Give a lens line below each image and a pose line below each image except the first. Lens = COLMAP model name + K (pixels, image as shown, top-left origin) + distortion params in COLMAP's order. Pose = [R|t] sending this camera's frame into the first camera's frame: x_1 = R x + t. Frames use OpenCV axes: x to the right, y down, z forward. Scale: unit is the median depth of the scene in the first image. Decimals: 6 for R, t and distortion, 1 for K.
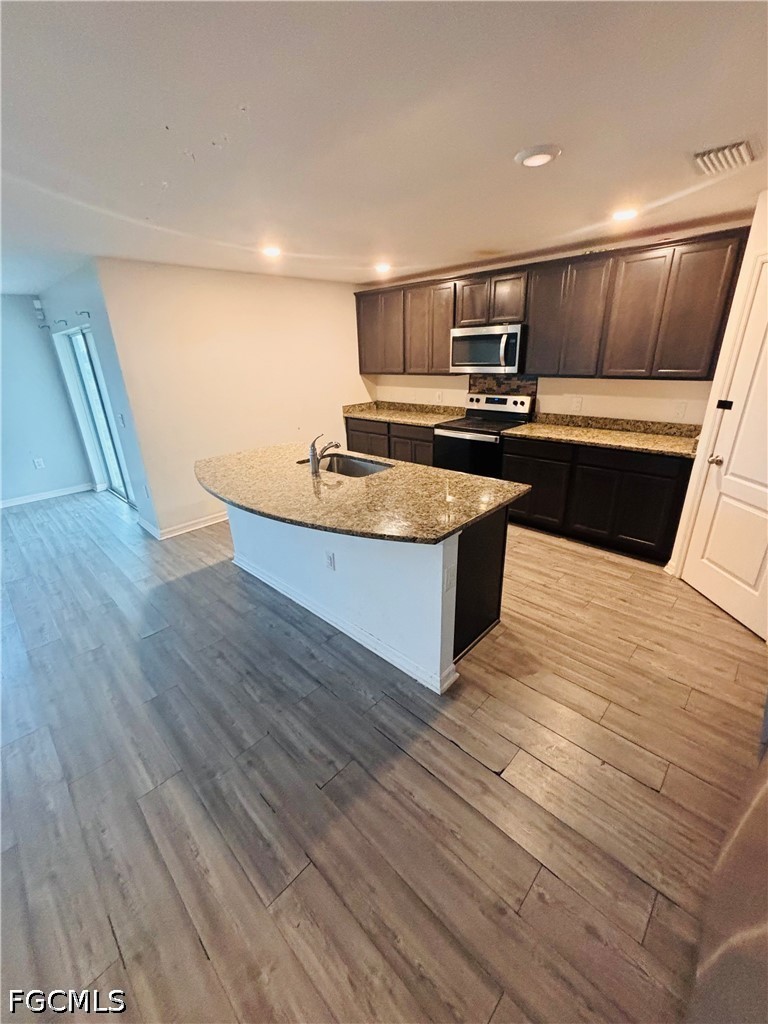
lens RADIAL K [[415.7, 0, 389.1], [0, 415.7, 511.8], [0, 0, 1]] dist [0.000591, -0.000068]
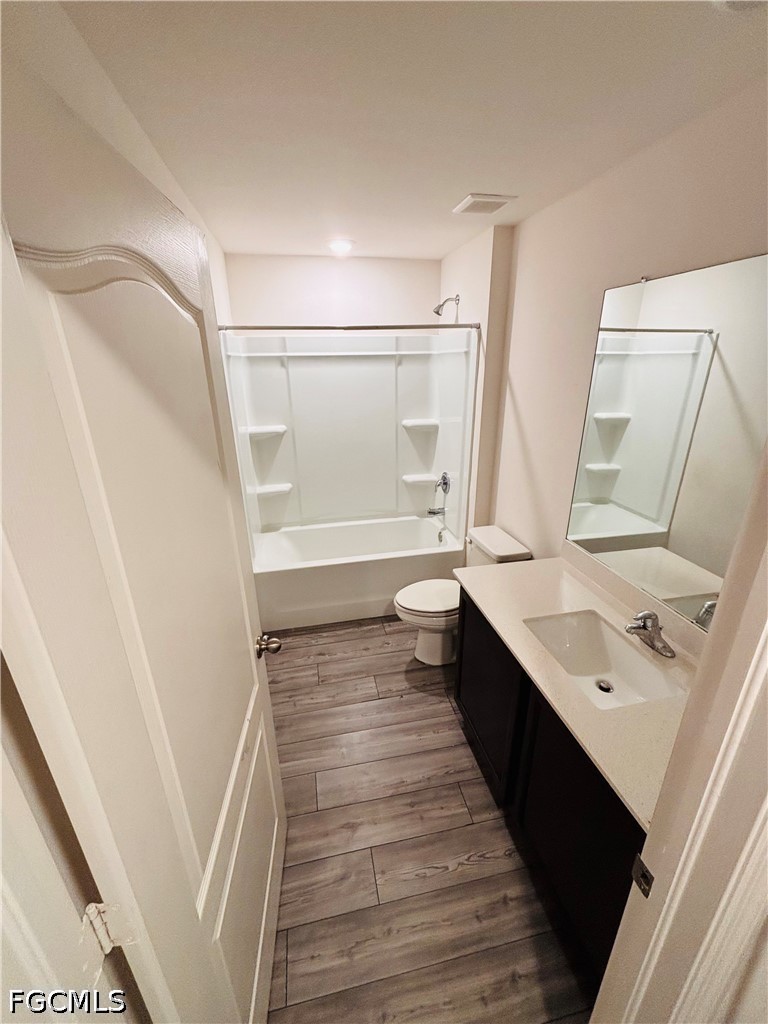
lens RADIAL K [[415.7, 0, 388.1], [0, 415.7, 516.3], [0, 0, 1]] dist [0.000591, -0.000068]
pose [[0.560536, -0.262538, 0.785413, -0.118366], [0.289799, 0.950636, 0.110941, -0.035125], [-0.775768, 0.165425, 0.608949, 0.105584]]
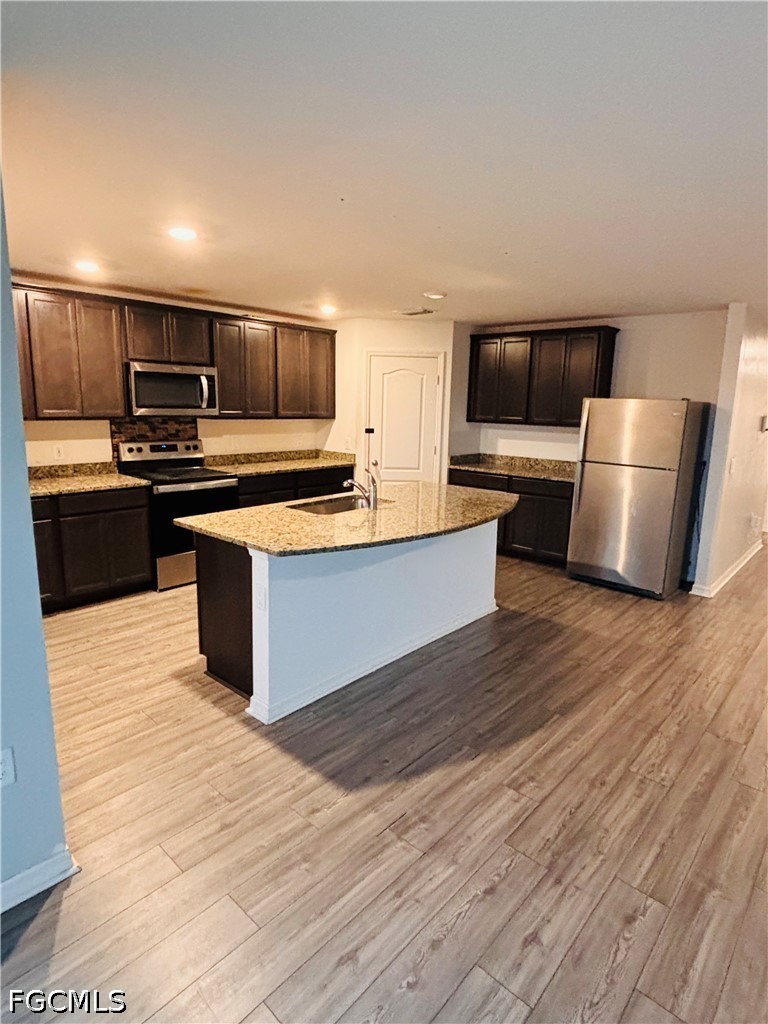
lens RADIAL K [[550.1, 0, 383.8], [0, 550.1, 511.0], [0, 0, 1]] dist [0.003863, -0.000654]
pose [[-0.026426, -0.165087, 0.985925, -1.075293], [0.338391, 0.926566, 0.164218, -0.221452], [-0.940634, 0.337968, 0.031379, 0.719994]]
